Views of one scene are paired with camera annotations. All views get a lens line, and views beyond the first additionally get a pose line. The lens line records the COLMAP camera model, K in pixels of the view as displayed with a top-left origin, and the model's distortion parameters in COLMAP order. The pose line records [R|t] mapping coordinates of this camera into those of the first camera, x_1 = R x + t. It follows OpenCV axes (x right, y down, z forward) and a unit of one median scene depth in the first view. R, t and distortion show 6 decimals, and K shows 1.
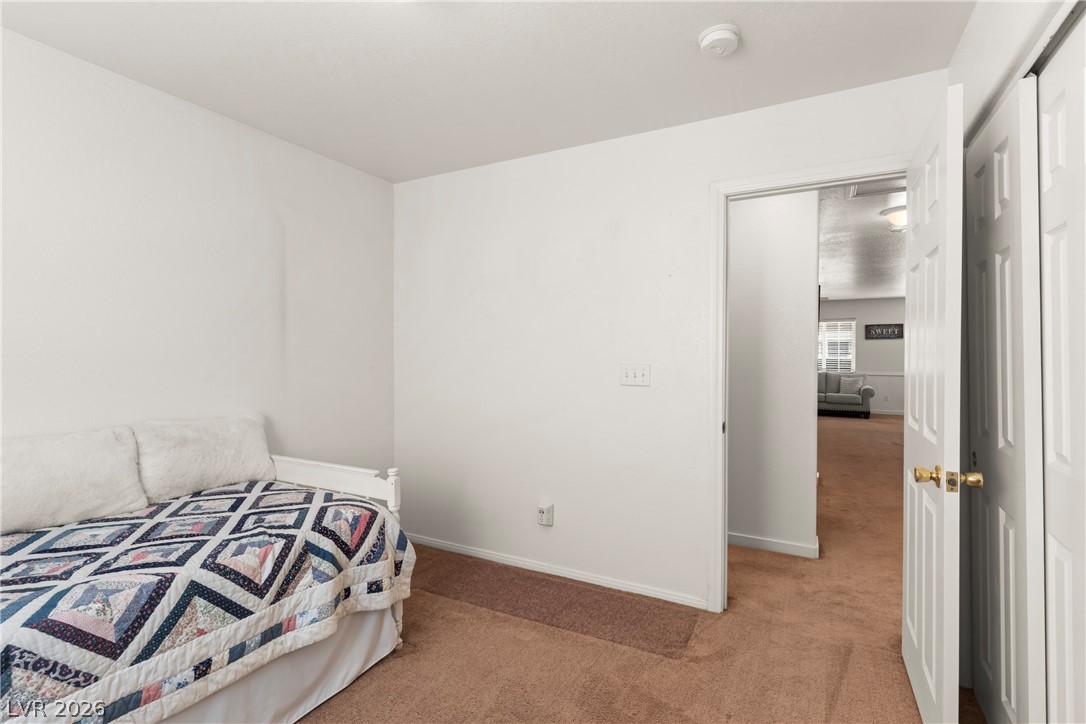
lens RADIAL K [[516.0, 0, 541.3], [0, 516.0, 355.4], [0, 0, 1]] dist [0.000299, 0.000235]
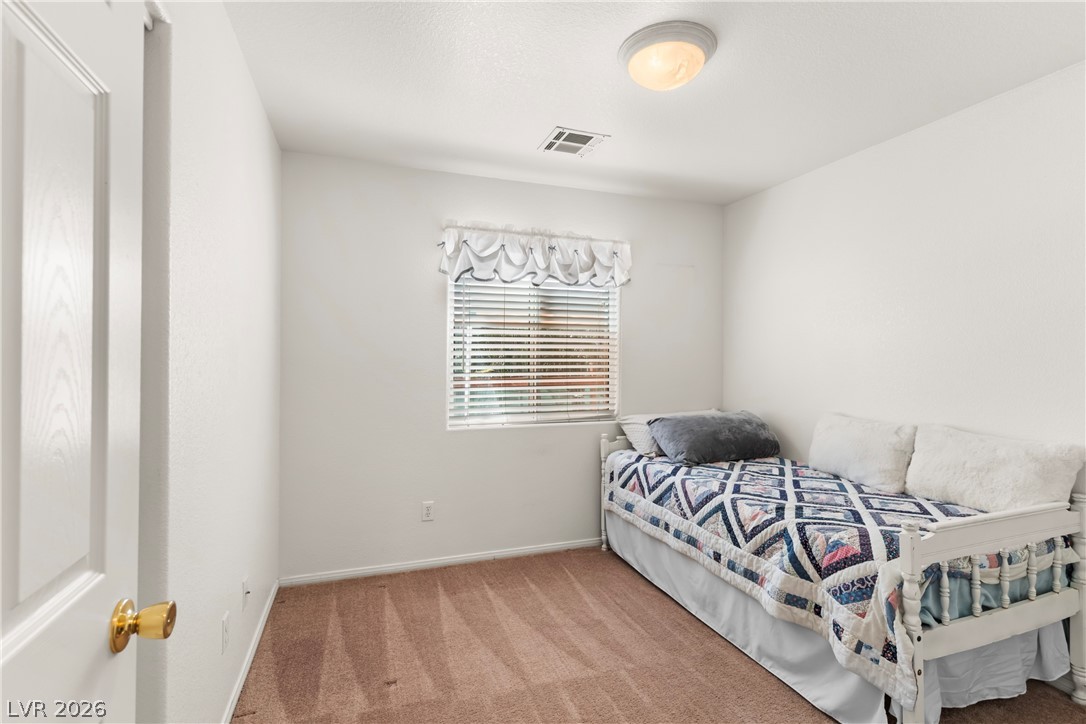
lens RADIAL K [[516.0, 0, 541.5], [0, 516.0, 358.8], [0, 0, 1]] dist [0.000299, 0.000235]
pose [[-0.665802, -0.004041, -0.746117, 0.861946], [-0.009978, 0.999944, 0.003488, -0.009373], [0.746061, 0.009767, -0.665806, 1.565048]]
